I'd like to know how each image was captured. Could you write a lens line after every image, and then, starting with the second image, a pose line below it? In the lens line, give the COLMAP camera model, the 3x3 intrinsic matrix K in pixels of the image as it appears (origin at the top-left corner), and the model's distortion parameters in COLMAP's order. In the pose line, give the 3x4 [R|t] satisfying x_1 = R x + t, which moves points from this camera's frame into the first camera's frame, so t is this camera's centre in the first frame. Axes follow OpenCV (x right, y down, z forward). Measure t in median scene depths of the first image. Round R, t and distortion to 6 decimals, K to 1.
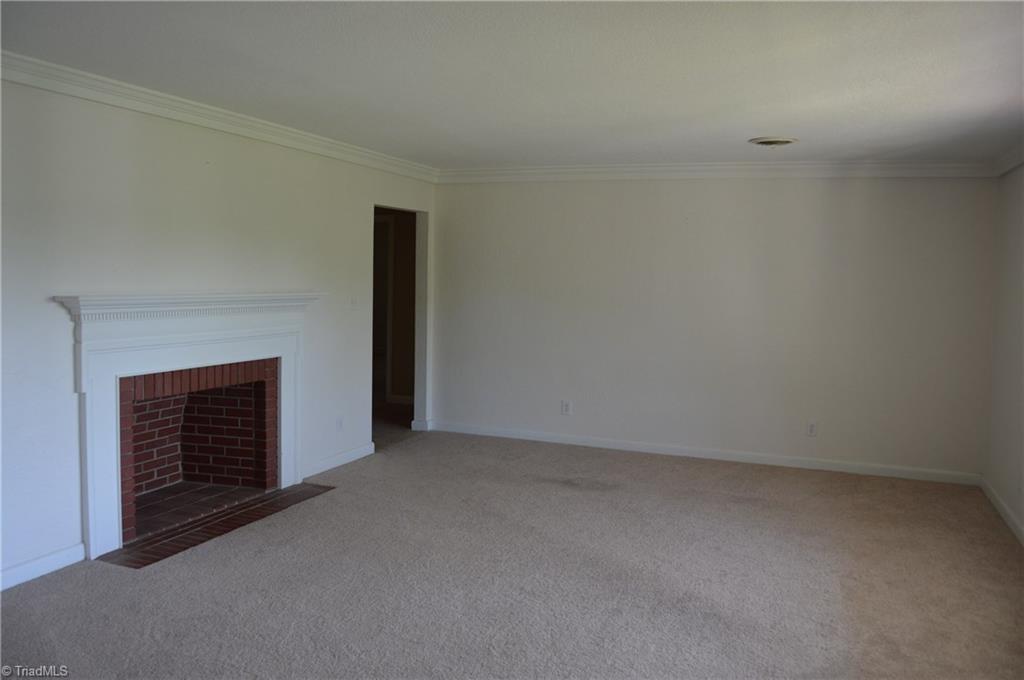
lens RADIAL K [[811.5, 0, 513.7], [0, 811.5, 339.4], [0, 0, 1]] dist [-0.057042, -0.008064]
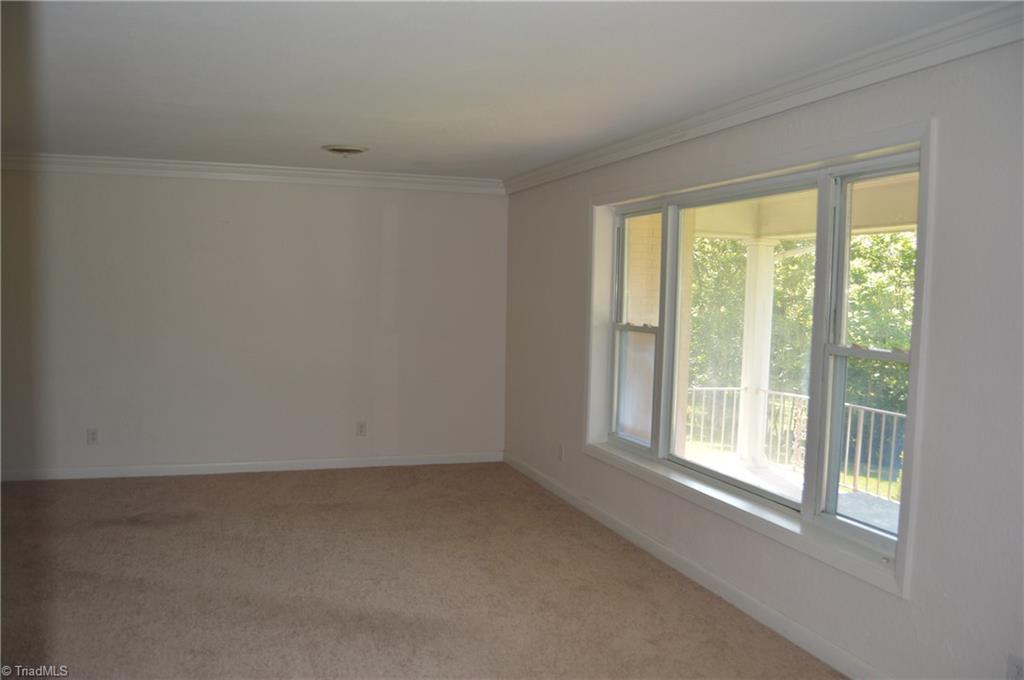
lens RADIAL K [[811.5, 0, 512.3], [0, 811.5, 341.4], [0, 0, 1]] dist [-0.057042, -0.008064]
pose [[0.755769, -0.044178, 0.653347, -0.197650], [0.044986, 0.998867, 0.015503, -0.011642], [-0.653291, 0.017675, 0.756900, 0.097979]]
